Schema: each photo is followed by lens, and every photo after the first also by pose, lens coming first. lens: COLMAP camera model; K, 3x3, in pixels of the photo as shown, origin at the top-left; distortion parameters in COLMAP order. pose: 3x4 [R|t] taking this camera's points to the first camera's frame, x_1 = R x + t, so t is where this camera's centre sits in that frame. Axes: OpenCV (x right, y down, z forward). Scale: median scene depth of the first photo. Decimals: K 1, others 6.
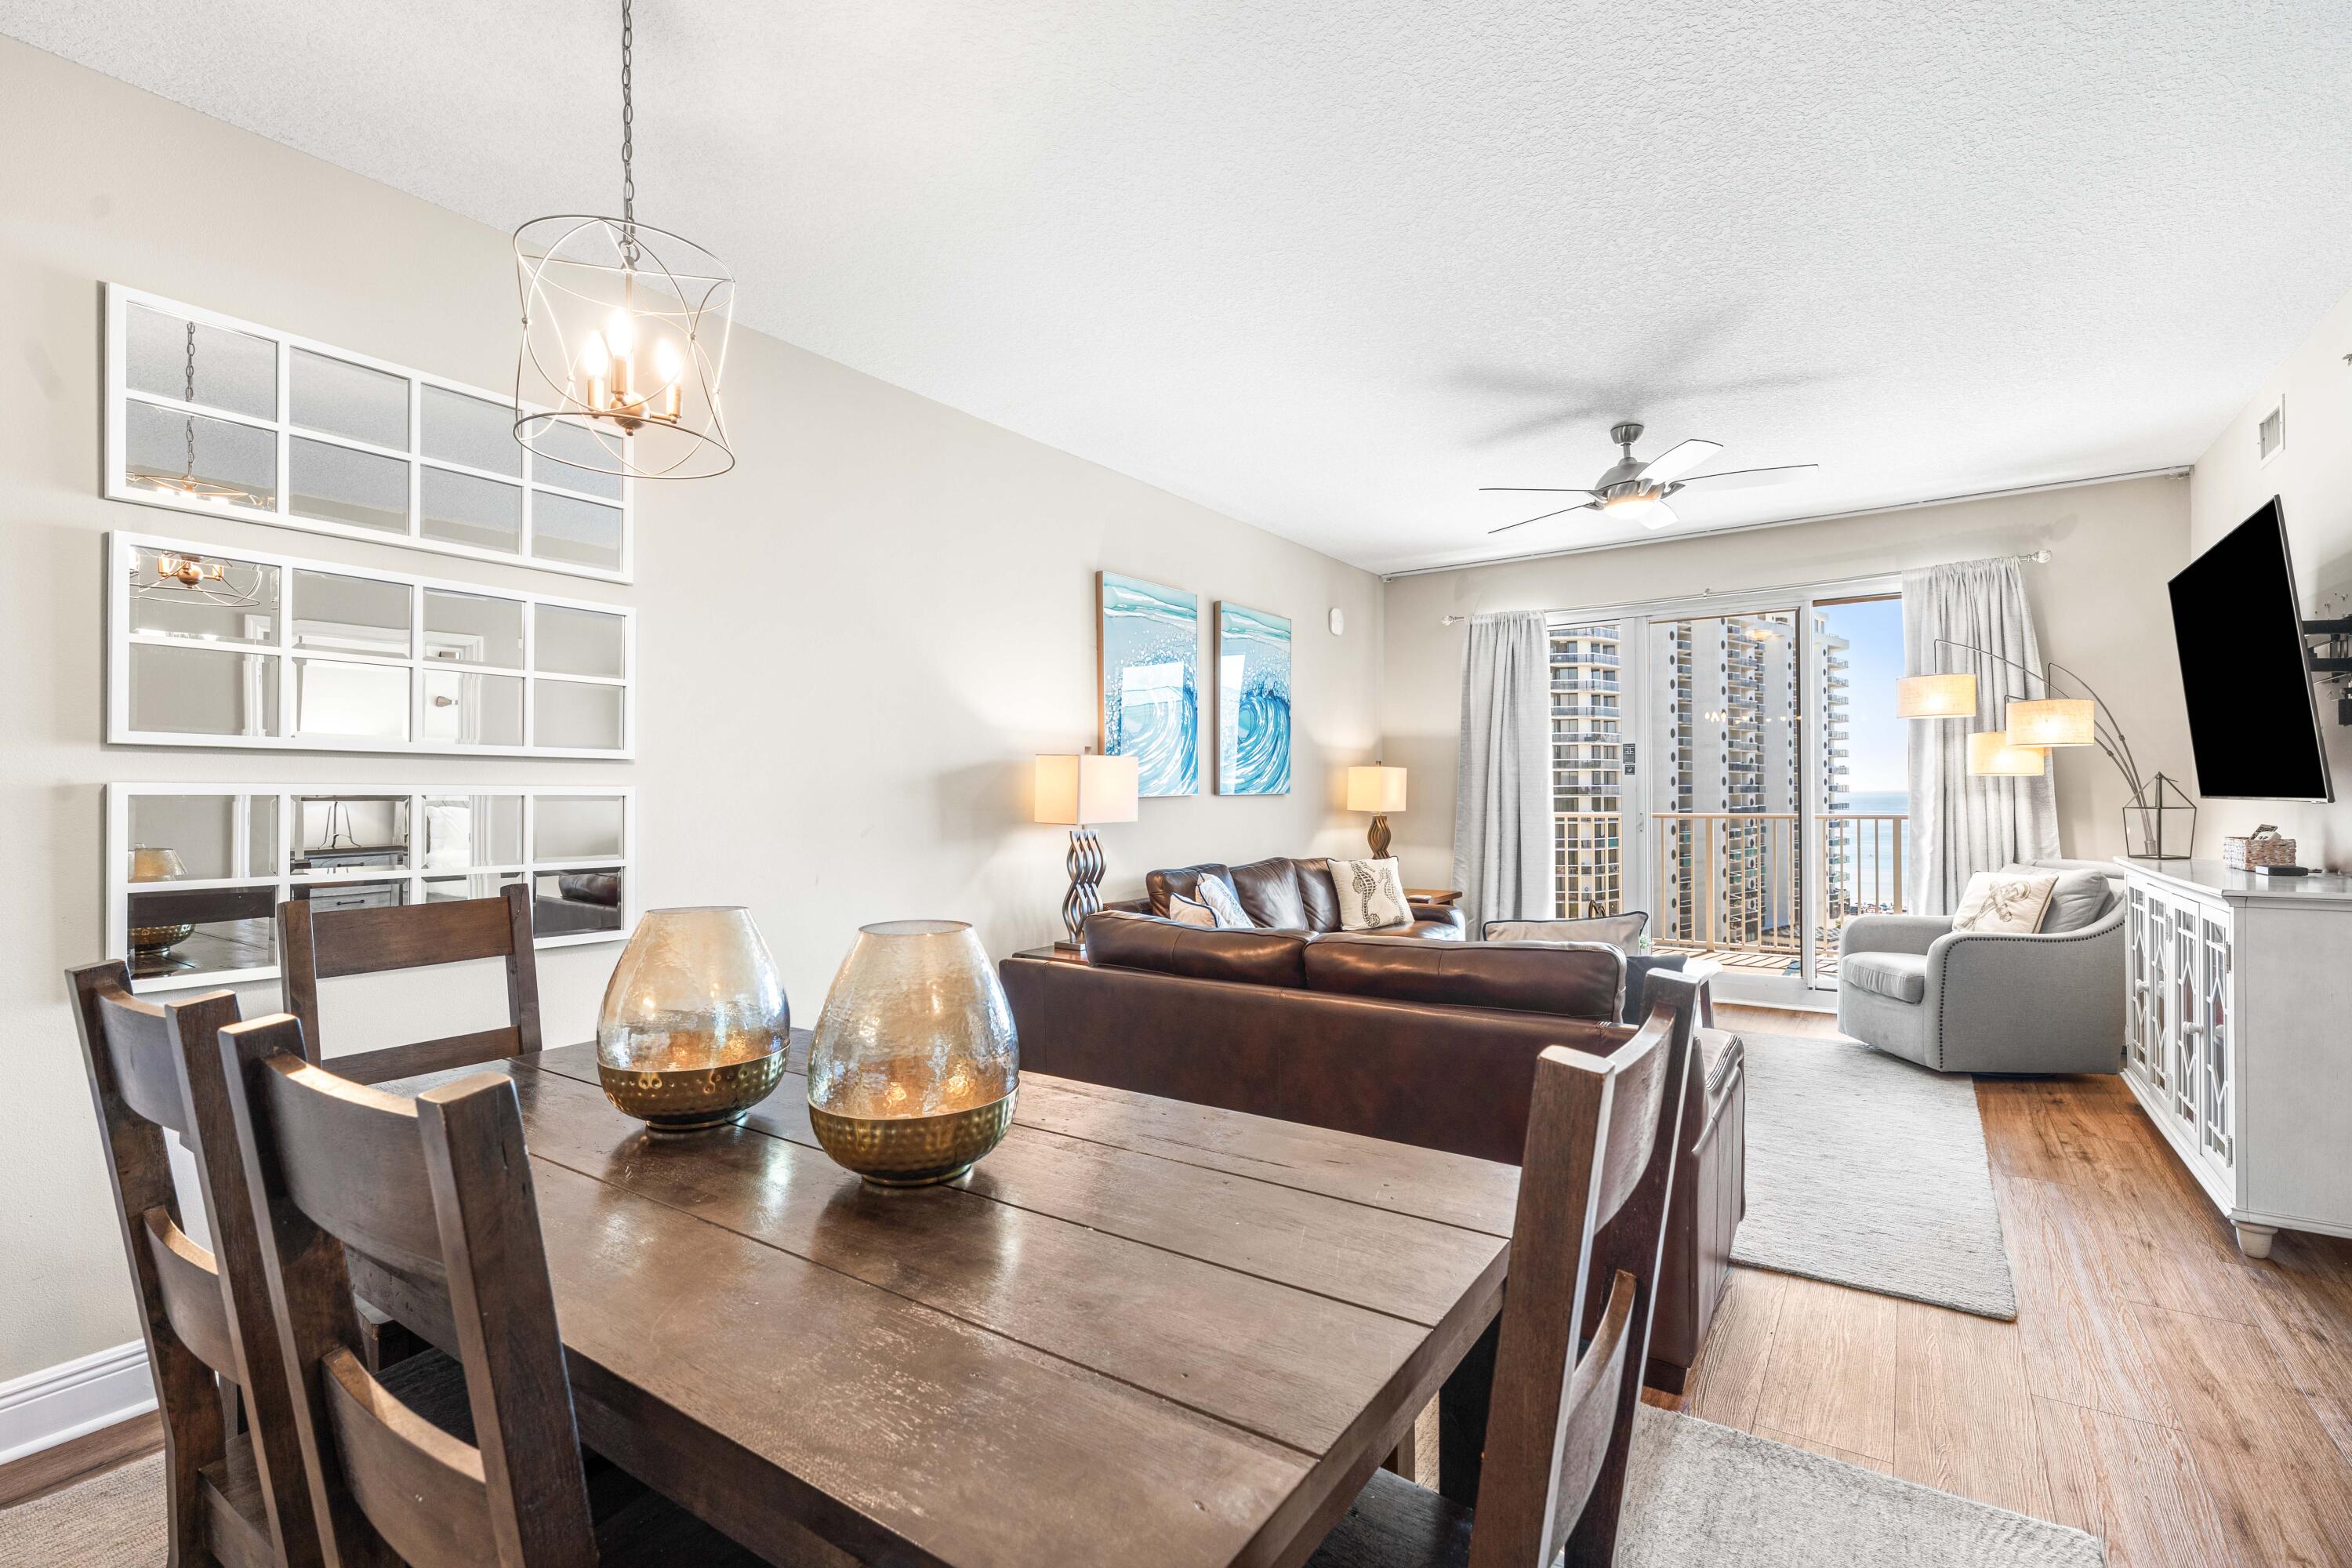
lens RADIAL K [[1053.5, 0, 1175.2], [0, 1053.5, 791.4], [0, 0, 1]] dist [0.004489, 0.000339]
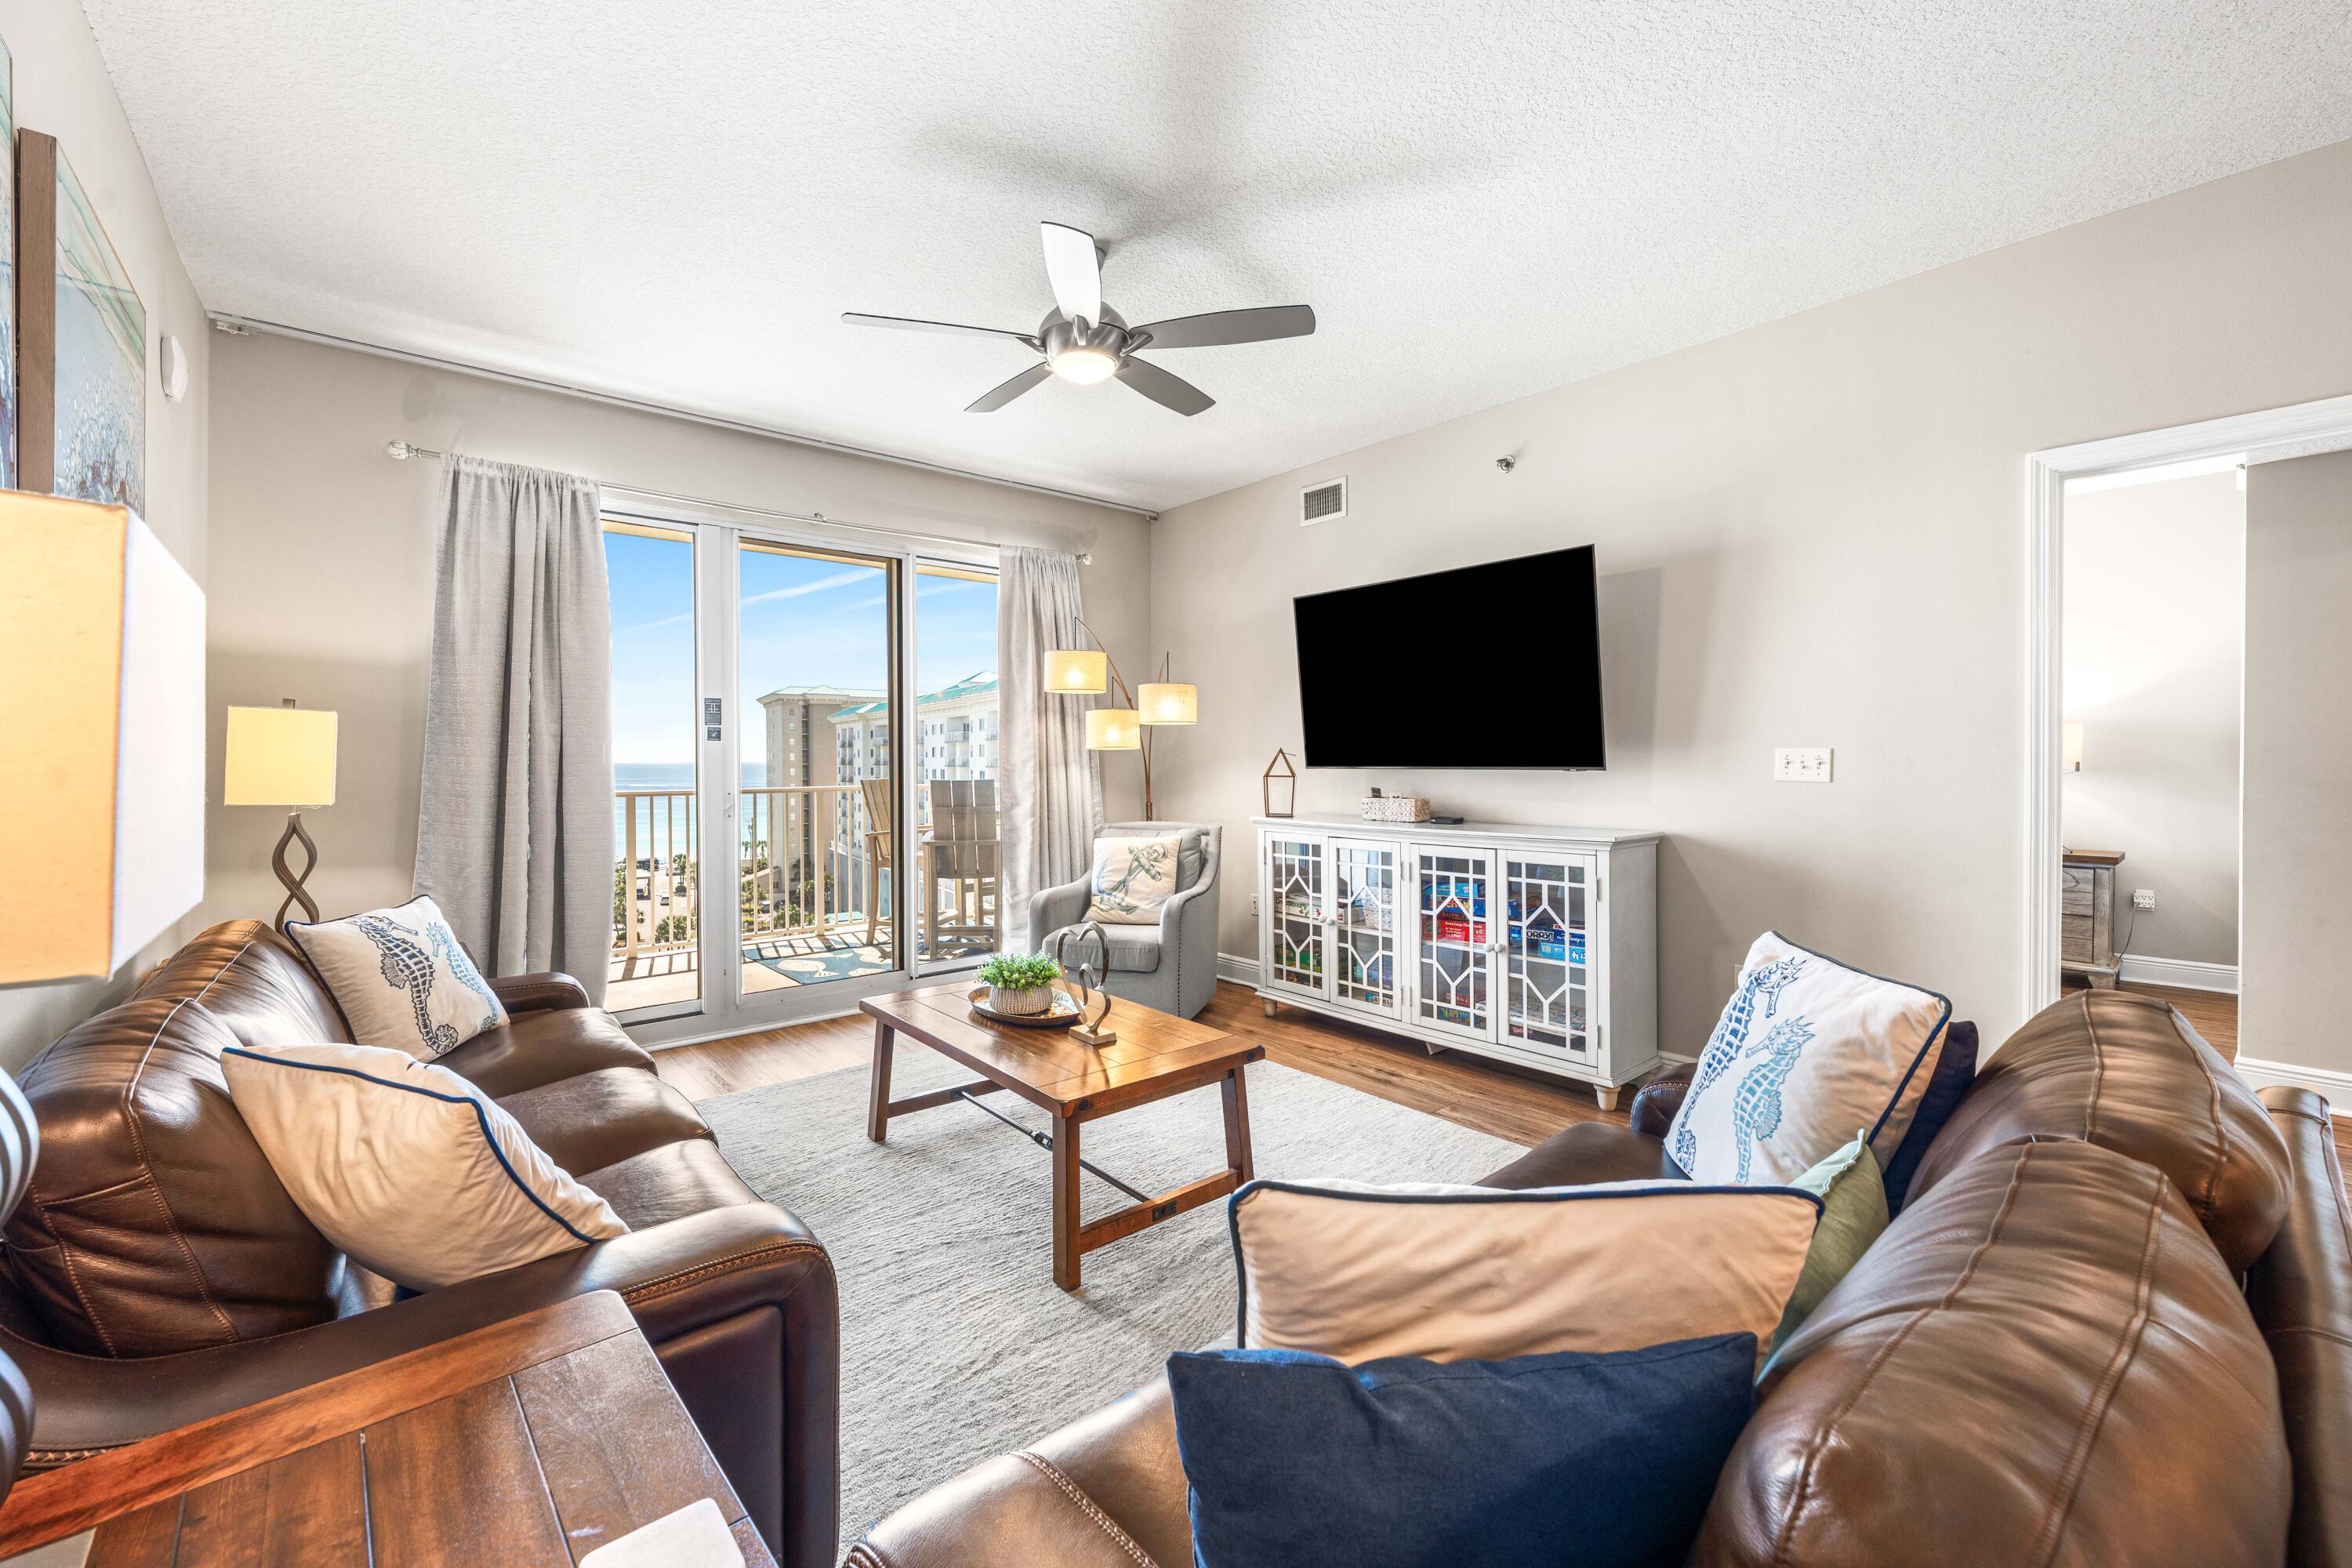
lens RADIAL K [[937.5, 0, 1166.4], [0, 937.5, 771.3], [0, 0, 1]] dist [-0.003546, 0.000377]
pose [[0.260168, -0.005712, 0.965547, -0.162788], [0.000438, 0.999983, 0.005797, 0.002226], [-0.965563, -0.001085, 0.260166, 0.744935]]
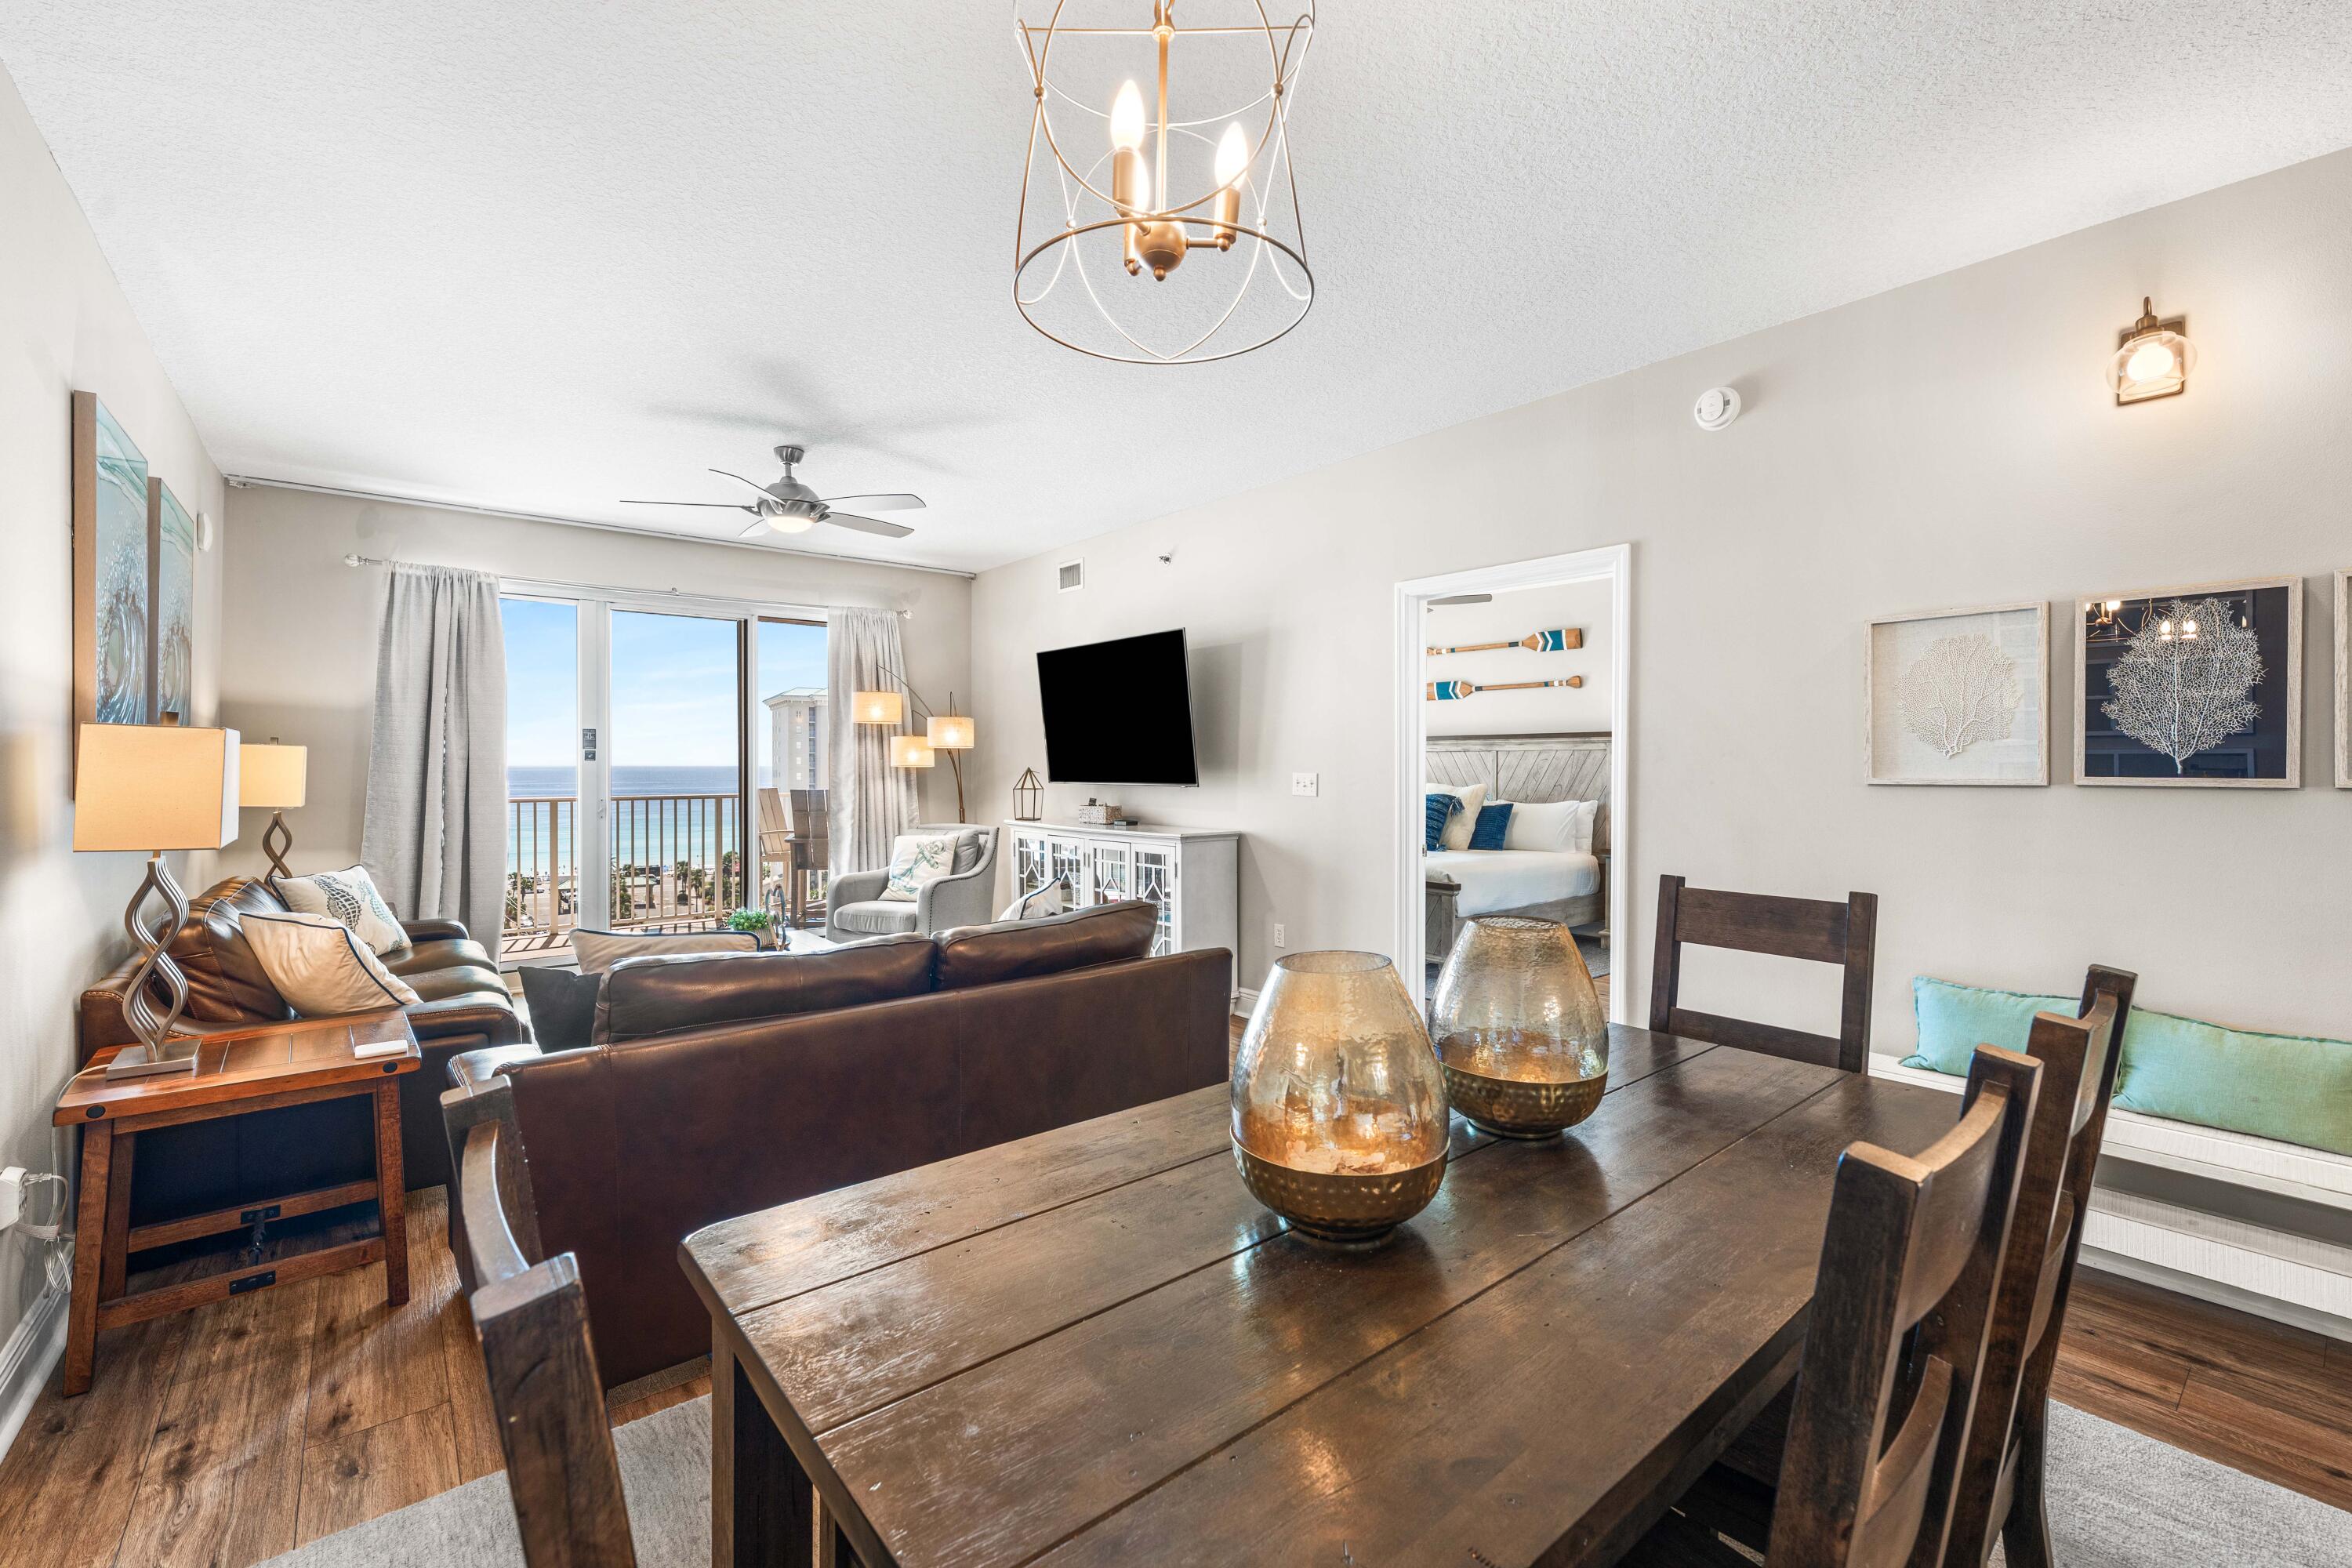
lens RADIAL K [[986.2, 0, 1184.2], [0, 986.2, 772.2], [0, 0, 1]] dist [-0.003406, -0.000828]
pose [[0.271179, 0.000326, 0.962529, -0.423400], [-0.003840, 0.999992, 0.000743, -0.011506], [-0.962521, -0.003898, 0.271179, 0.311866]]
